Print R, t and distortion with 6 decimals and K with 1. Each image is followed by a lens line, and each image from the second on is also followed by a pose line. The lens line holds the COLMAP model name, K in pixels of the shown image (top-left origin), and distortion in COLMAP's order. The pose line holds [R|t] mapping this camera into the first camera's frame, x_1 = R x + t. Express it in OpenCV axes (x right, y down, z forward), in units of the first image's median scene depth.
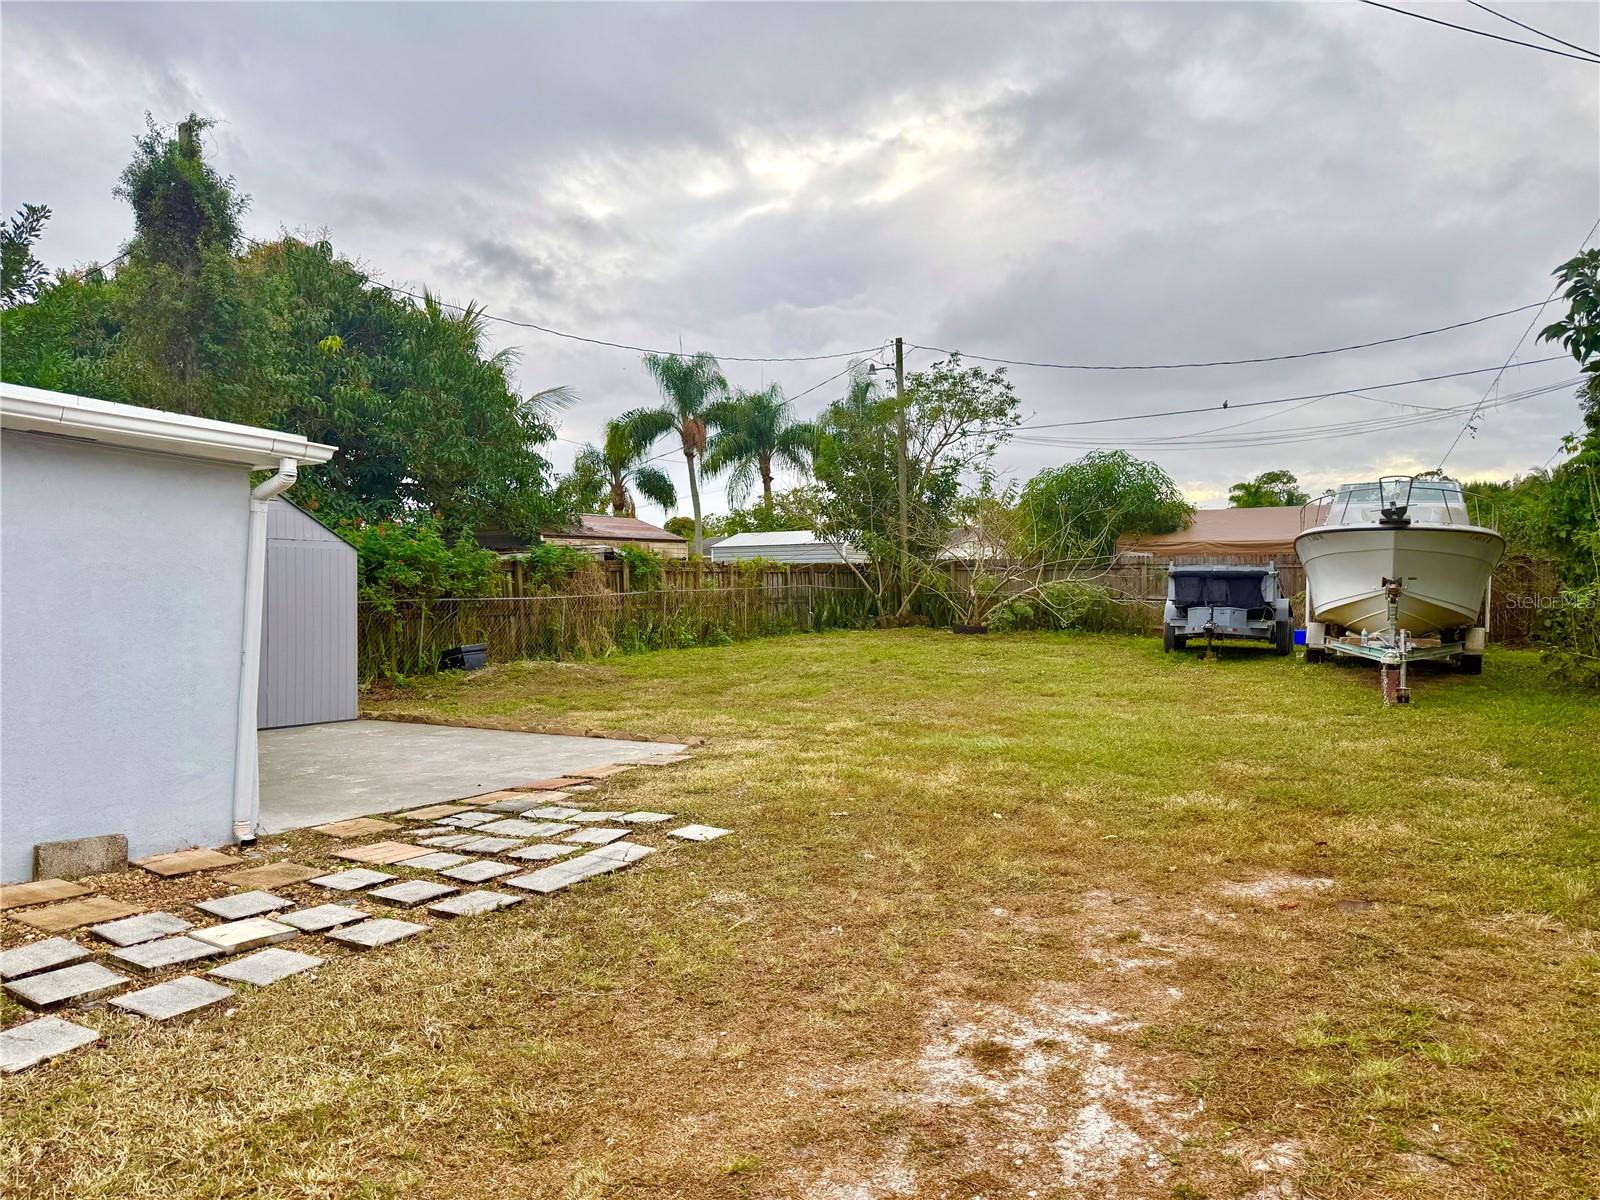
lens RADIAL K [[1109.8, 0, 768.7], [0, 1109.8, 602.1], [0, 0, 1]] dist [0.058954, -0.048608]
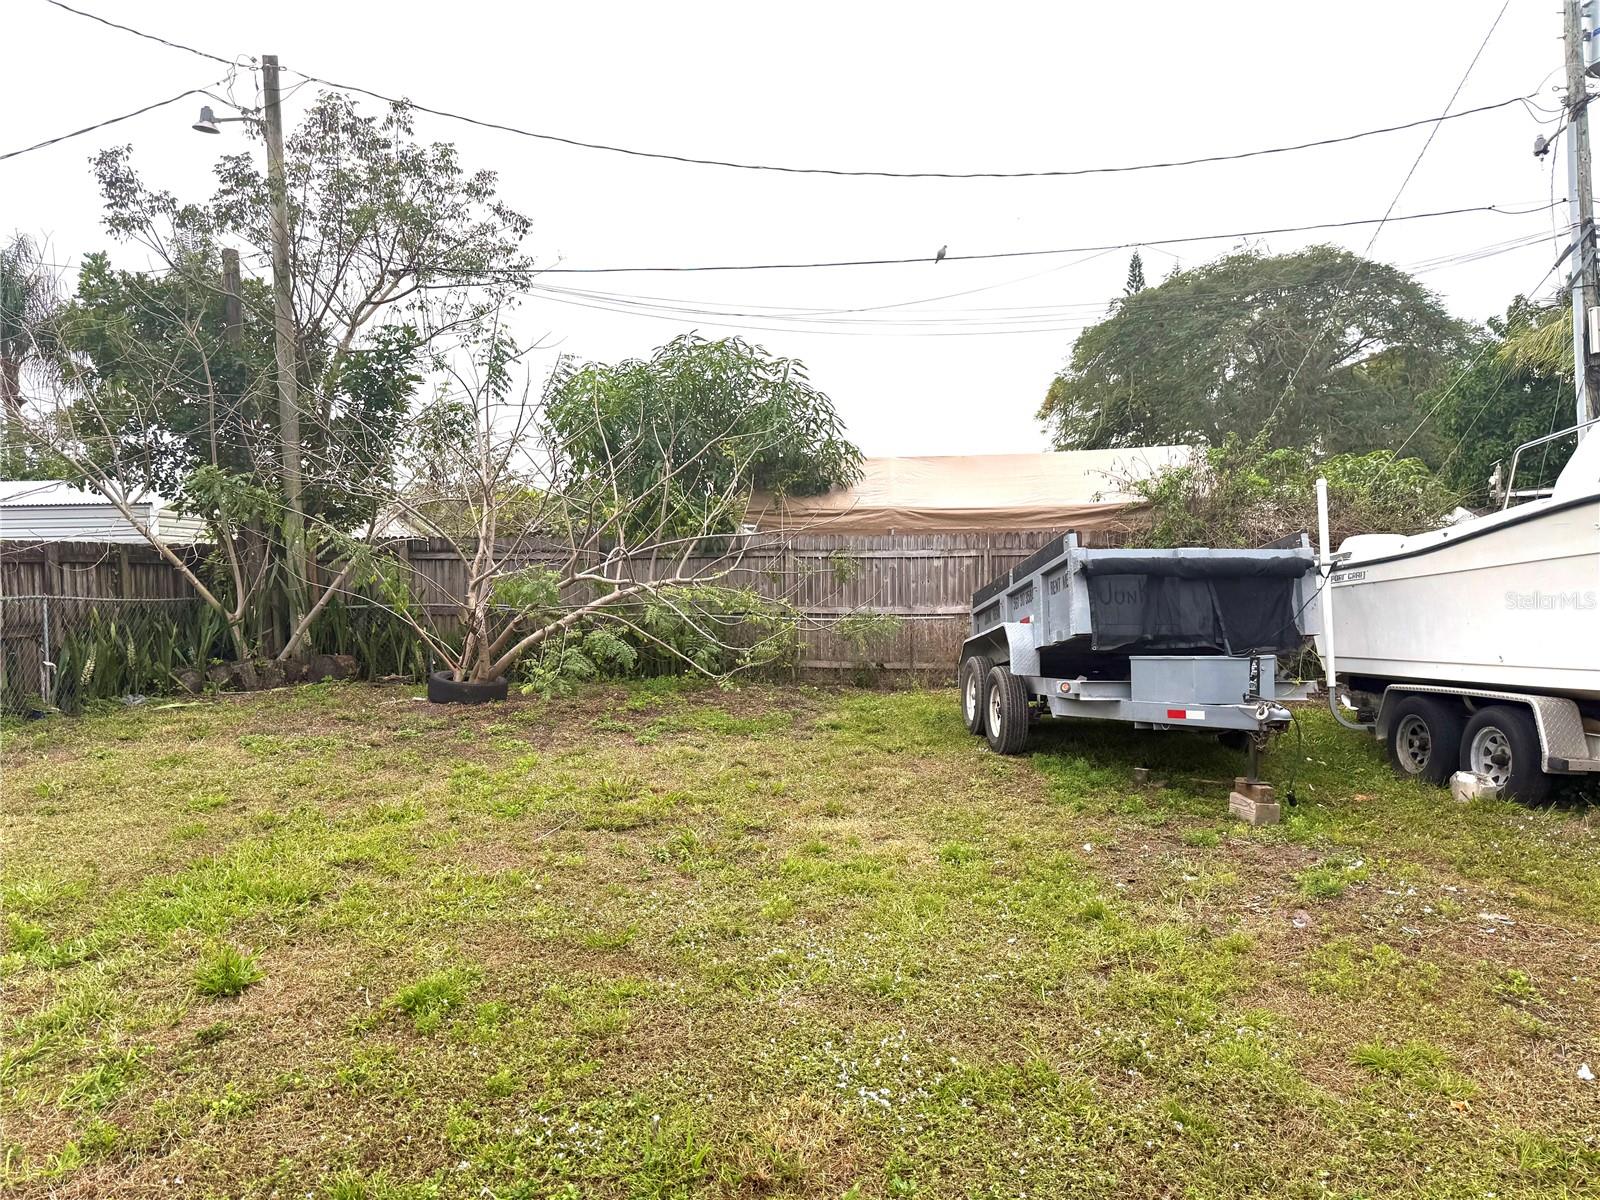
lens RADIAL K [[1109.8, 0, 768.7], [0, 1109.8, 602.1], [0, 0, 1]] dist [0.058954, -0.048608]
pose [[0.855760, -0.017496, 0.517078, 0.016154], [0.014186, 0.999846, 0.010353, -0.004238], [-0.517179, -0.001525, 0.855876, 0.164515]]
